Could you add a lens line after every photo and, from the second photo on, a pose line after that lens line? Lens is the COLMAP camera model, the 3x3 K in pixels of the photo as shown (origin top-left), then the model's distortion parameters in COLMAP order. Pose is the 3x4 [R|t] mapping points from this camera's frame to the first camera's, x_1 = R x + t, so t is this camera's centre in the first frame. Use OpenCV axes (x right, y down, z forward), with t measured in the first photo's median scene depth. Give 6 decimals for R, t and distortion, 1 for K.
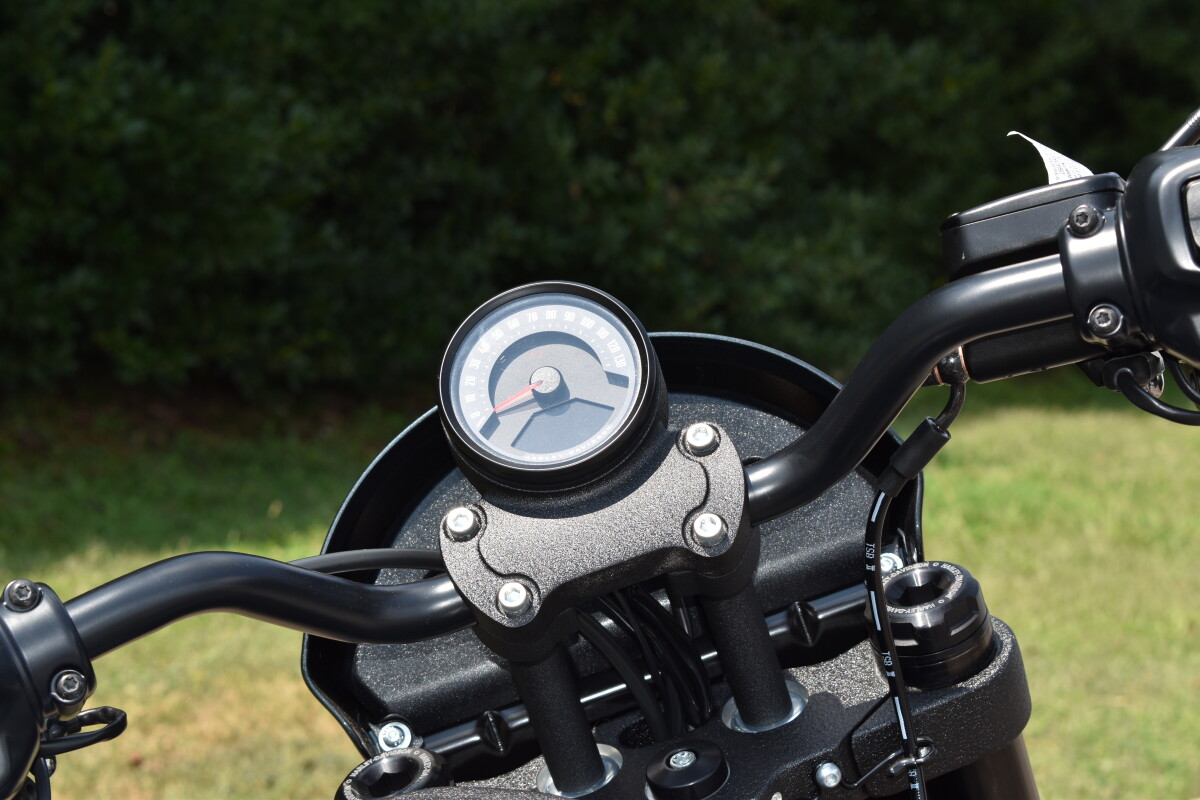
lens RADIAL K [[2822.1, 0, 600.3], [0, 2822.1, 399.7], [0, 0, 1]] dist [0.038119, 0.000000]
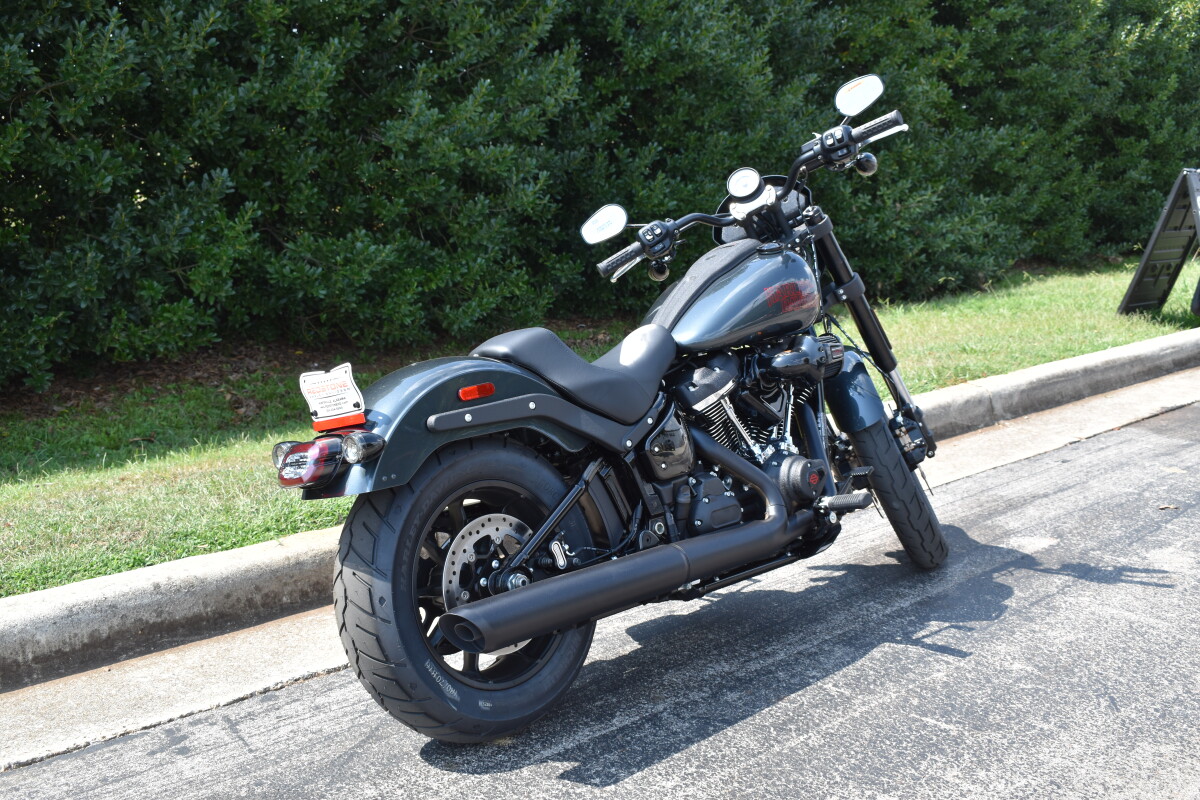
lens RADIAL K [[1378.9, 0, 599.6], [0, 1378.9, 399.0], [0, 0, 1]] dist [-0.068145, 0.000000]
pose [[0.967047, -0.113312, -0.227993, 0.028833], [0.121457, 0.992353, 0.021971, 0.033367], [0.223760, -0.048939, 0.973415, -0.191706]]
